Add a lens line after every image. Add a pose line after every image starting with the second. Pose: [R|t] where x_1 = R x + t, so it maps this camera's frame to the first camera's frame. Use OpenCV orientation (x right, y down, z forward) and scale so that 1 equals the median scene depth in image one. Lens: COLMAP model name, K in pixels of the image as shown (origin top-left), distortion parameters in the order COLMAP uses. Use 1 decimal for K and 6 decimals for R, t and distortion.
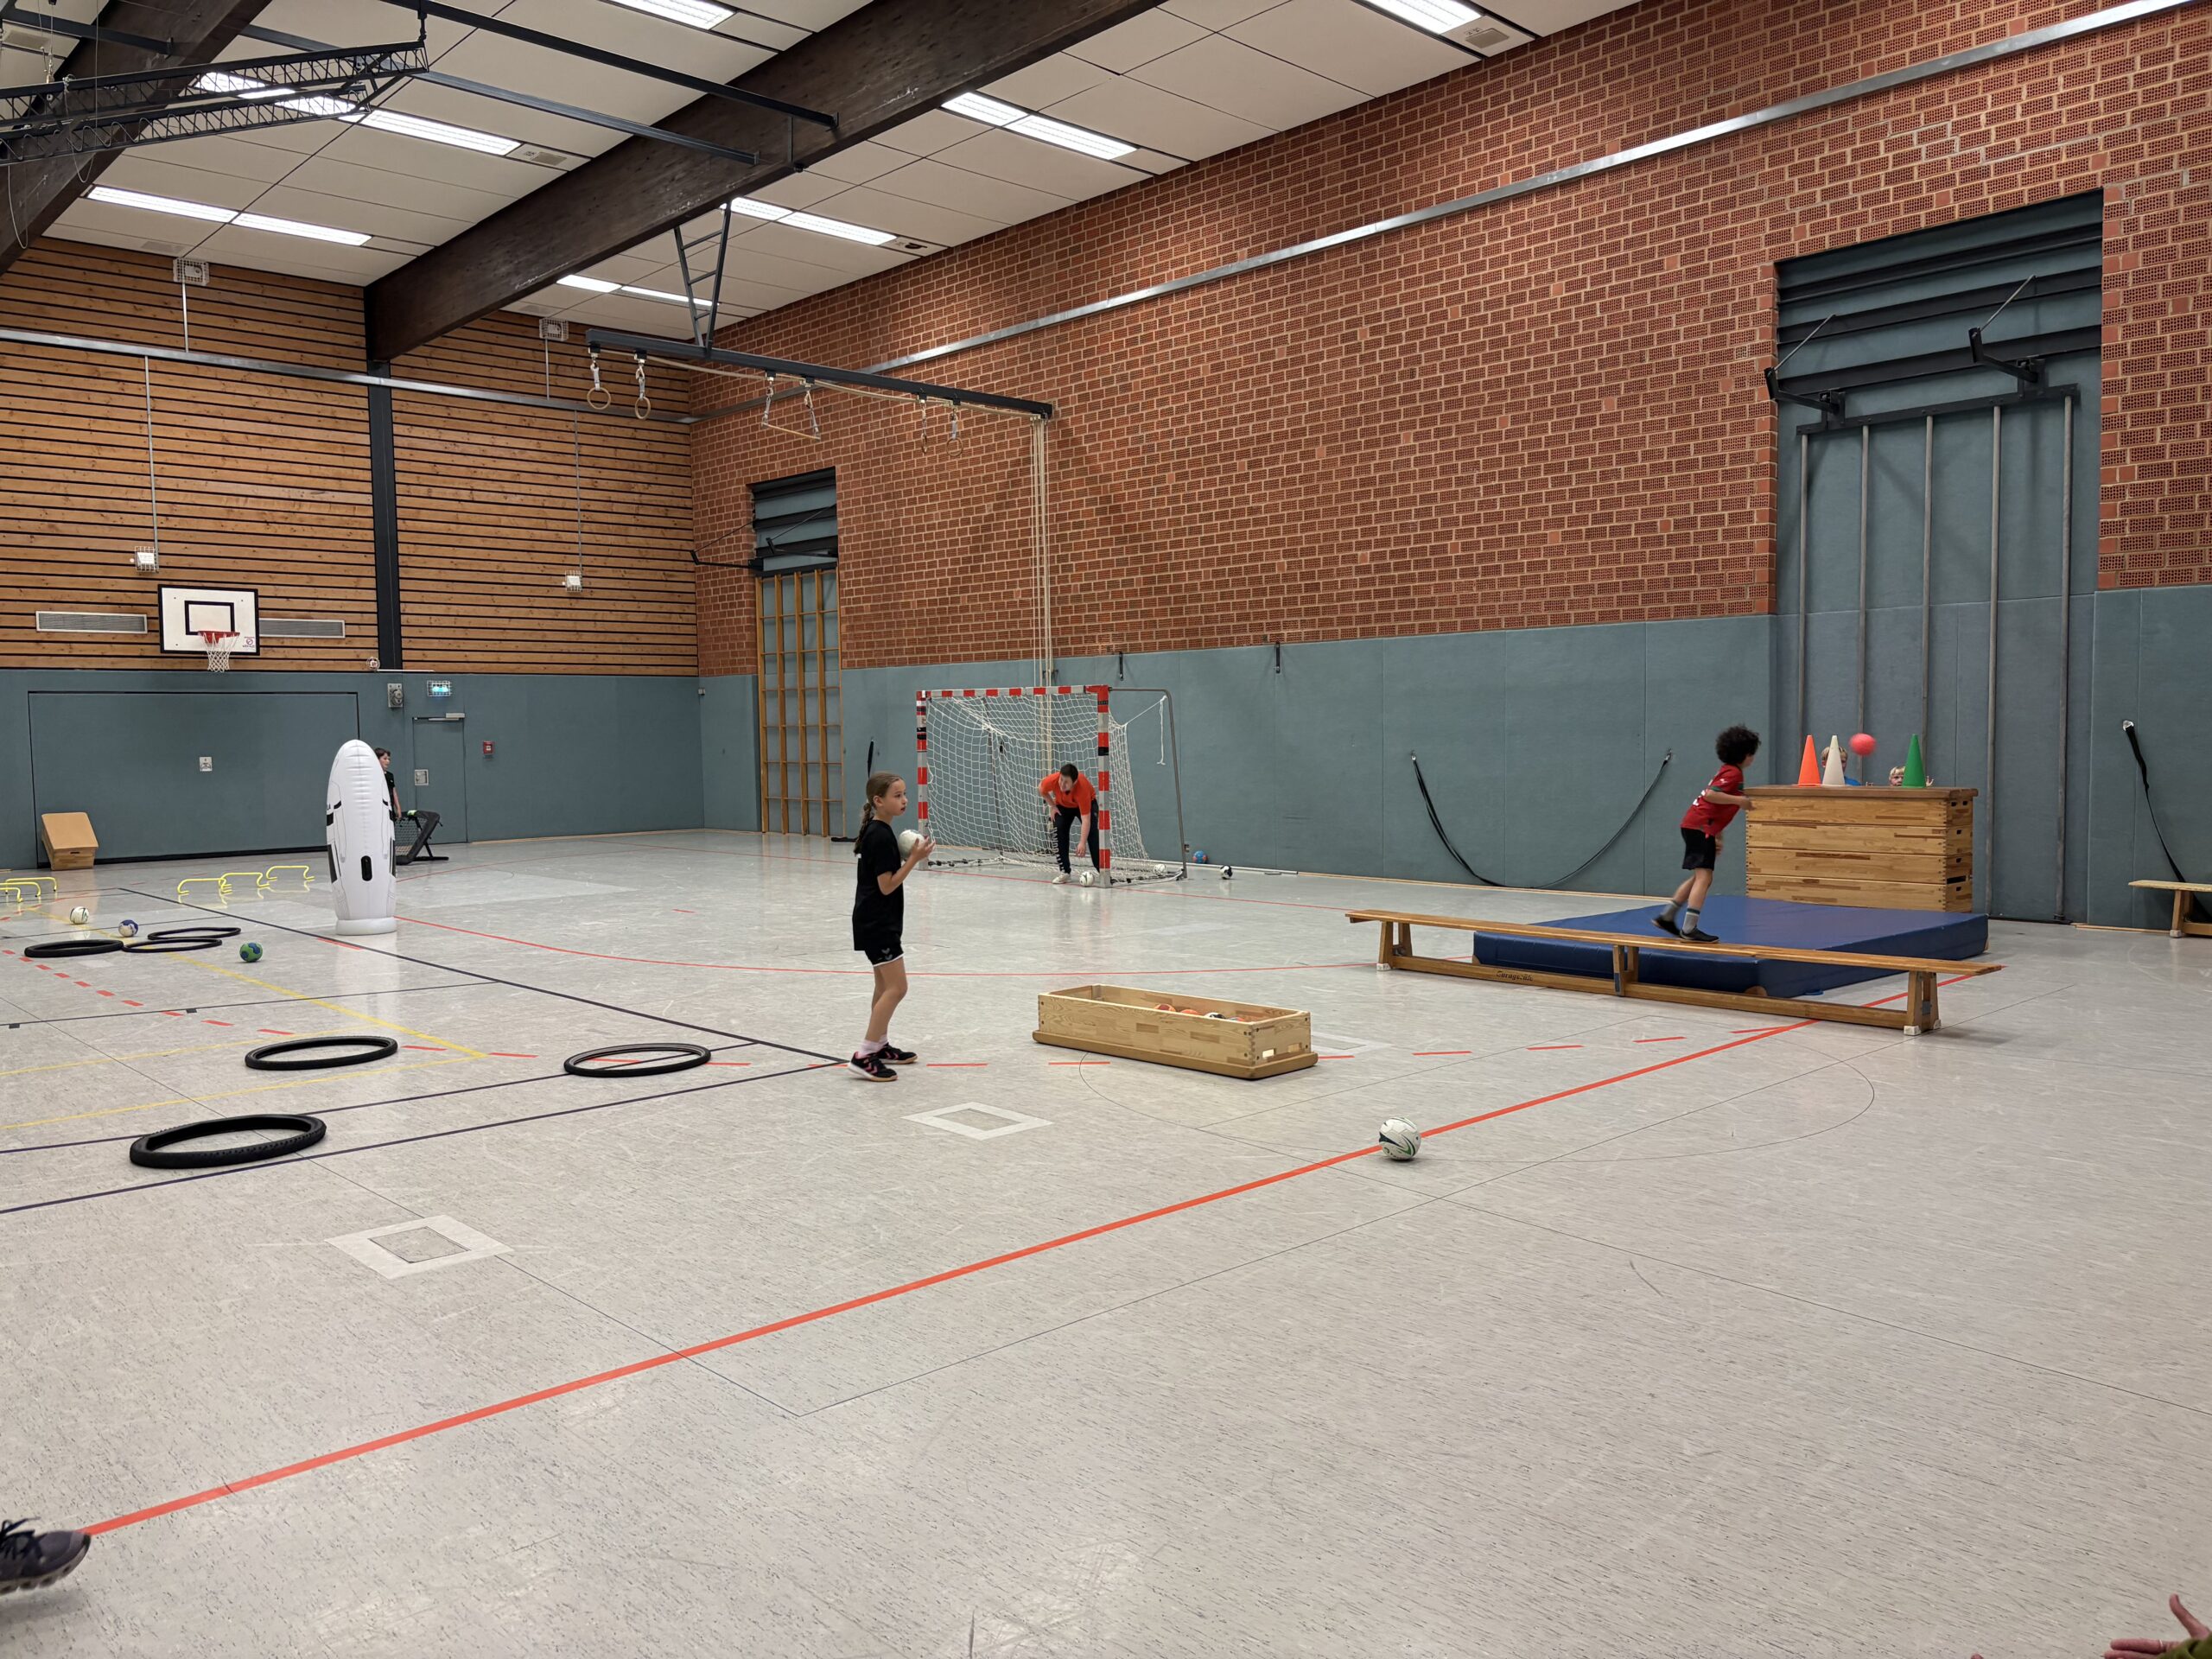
lens RADIAL K [[1677.0, 0, 1091.1], [0, 1677.0, 845.9], [0, 0, 1]] dist [0.035841, -0.038090]
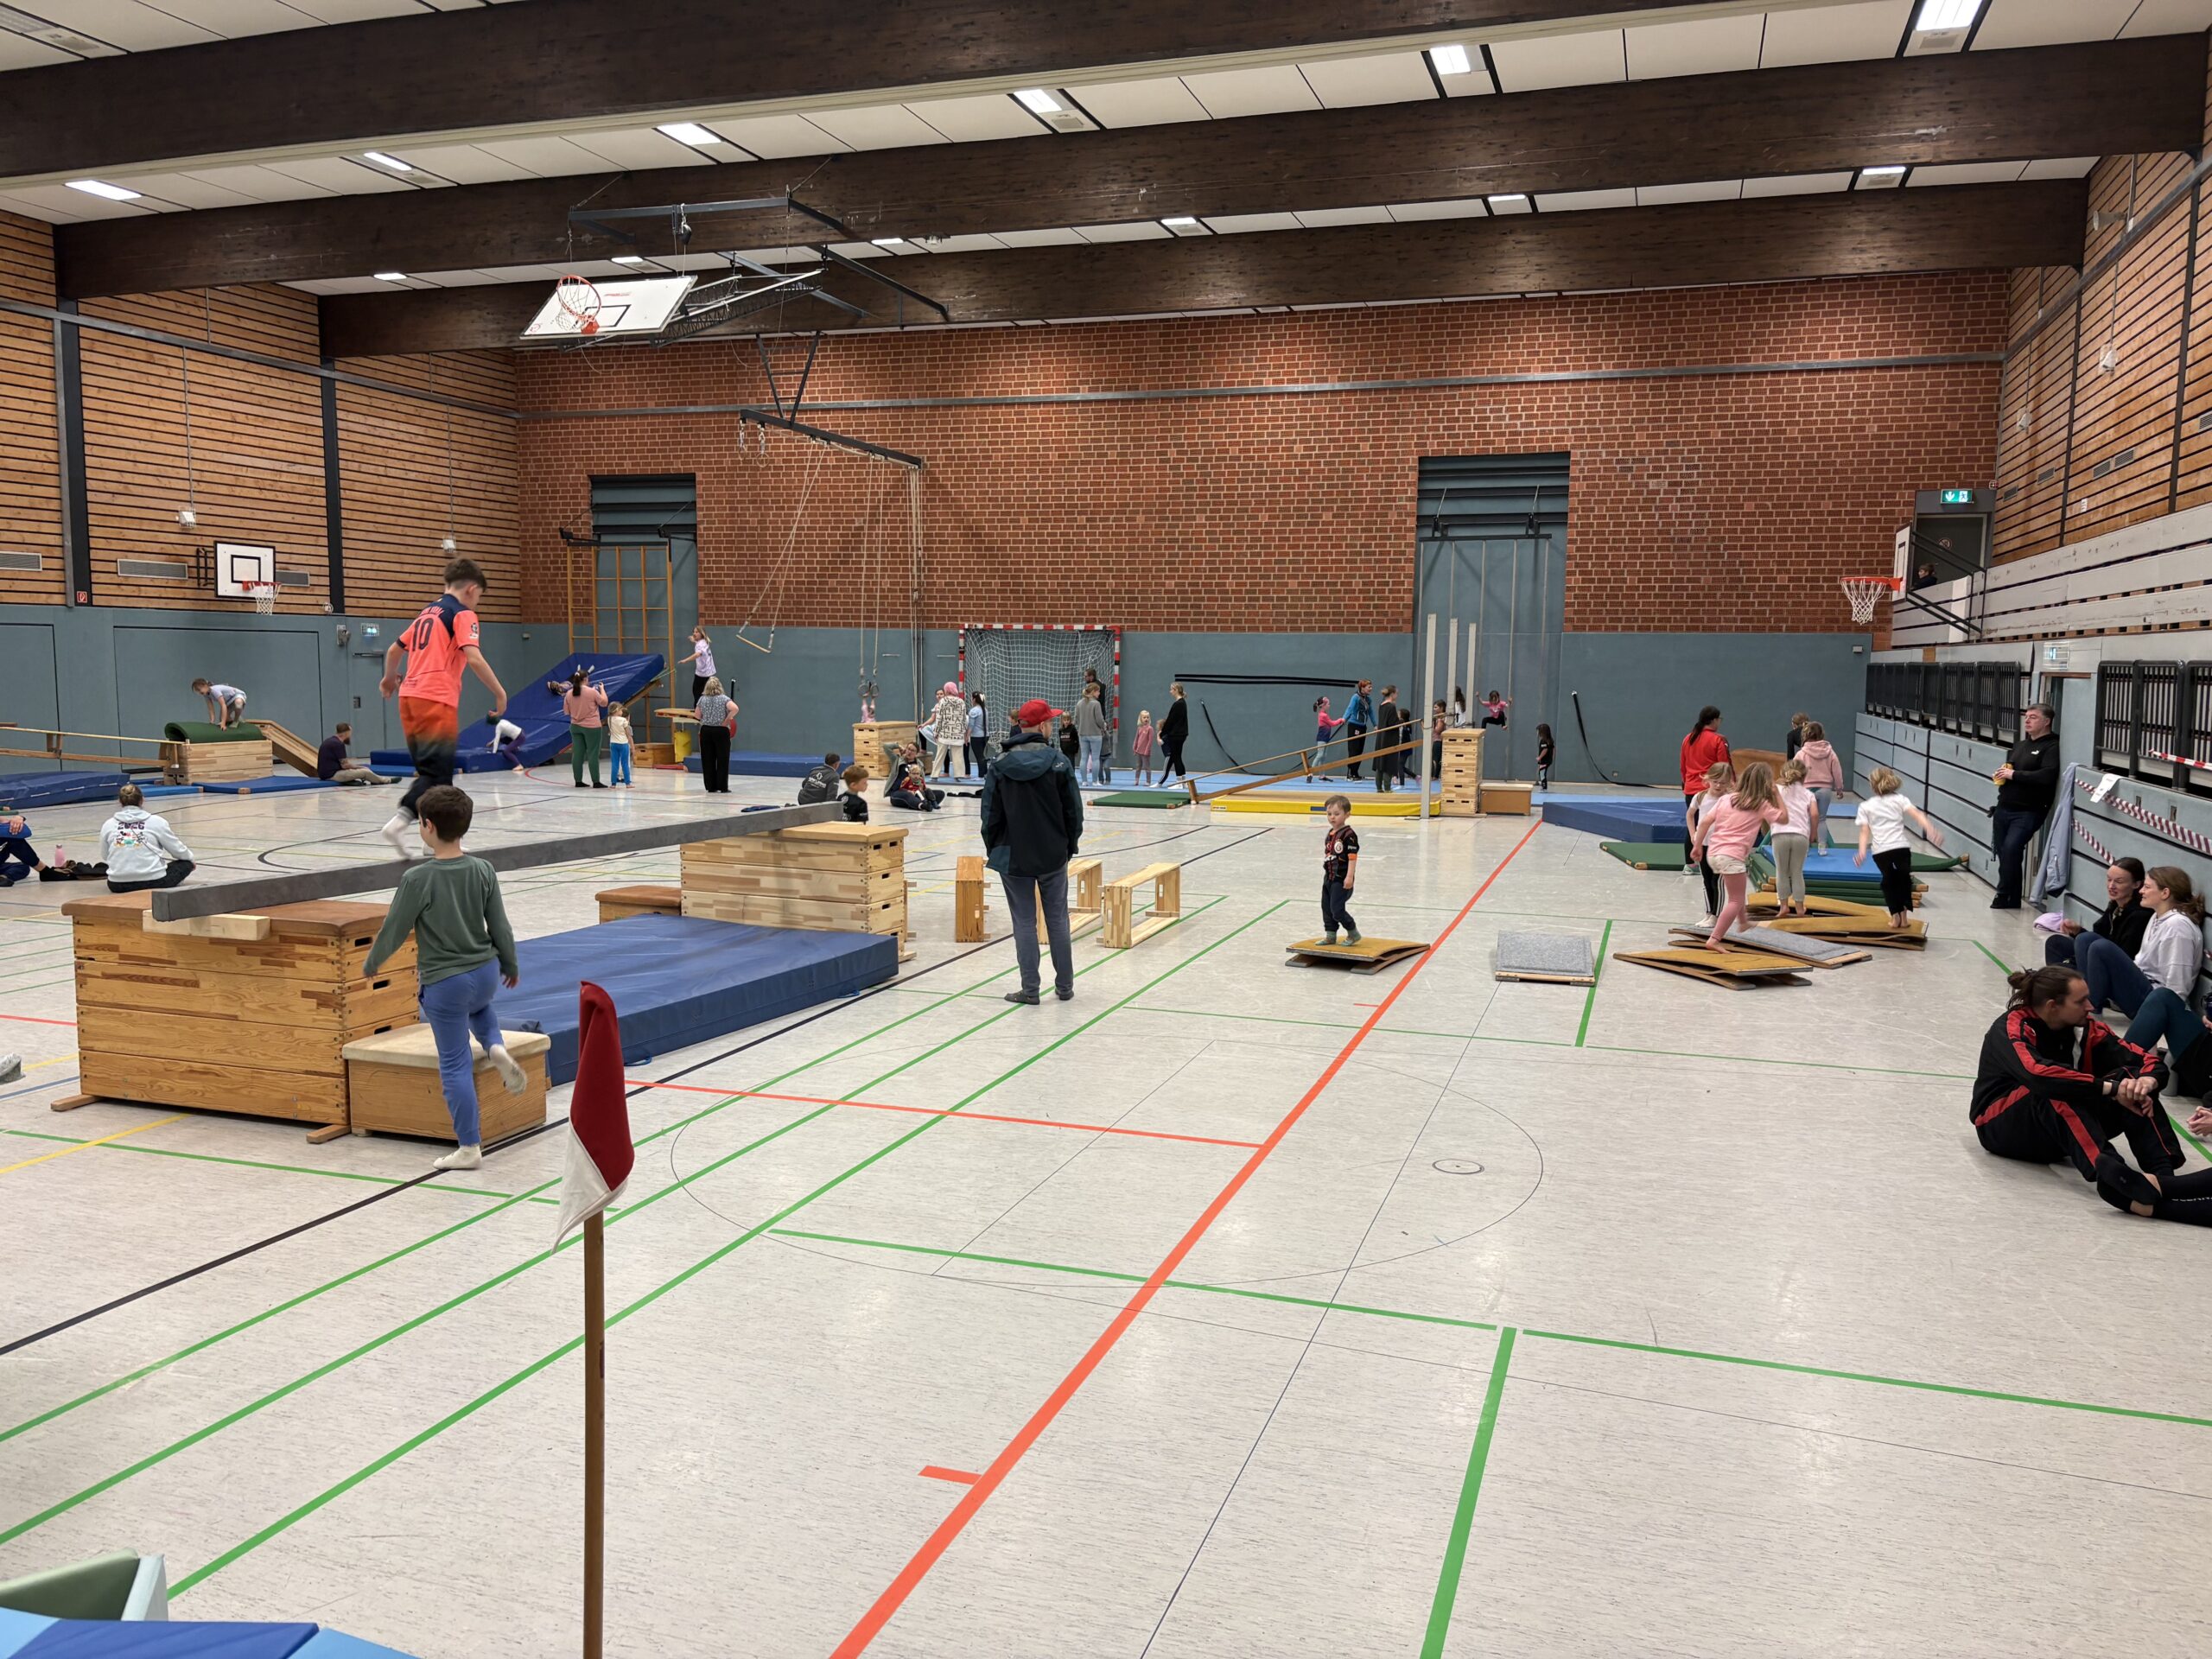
lens RADIAL K [[1677.0, 0, 1117.4], [0, 1677.0, 848.1], [0, 0, 1]] dist [0.035841, -0.038090]
pose [[0.876482, -0.026245, 0.480718, -0.546243], [0.007484, 0.999135, 0.040901, 0.020174], [-0.481376, -0.032251, 0.875921, -0.364688]]
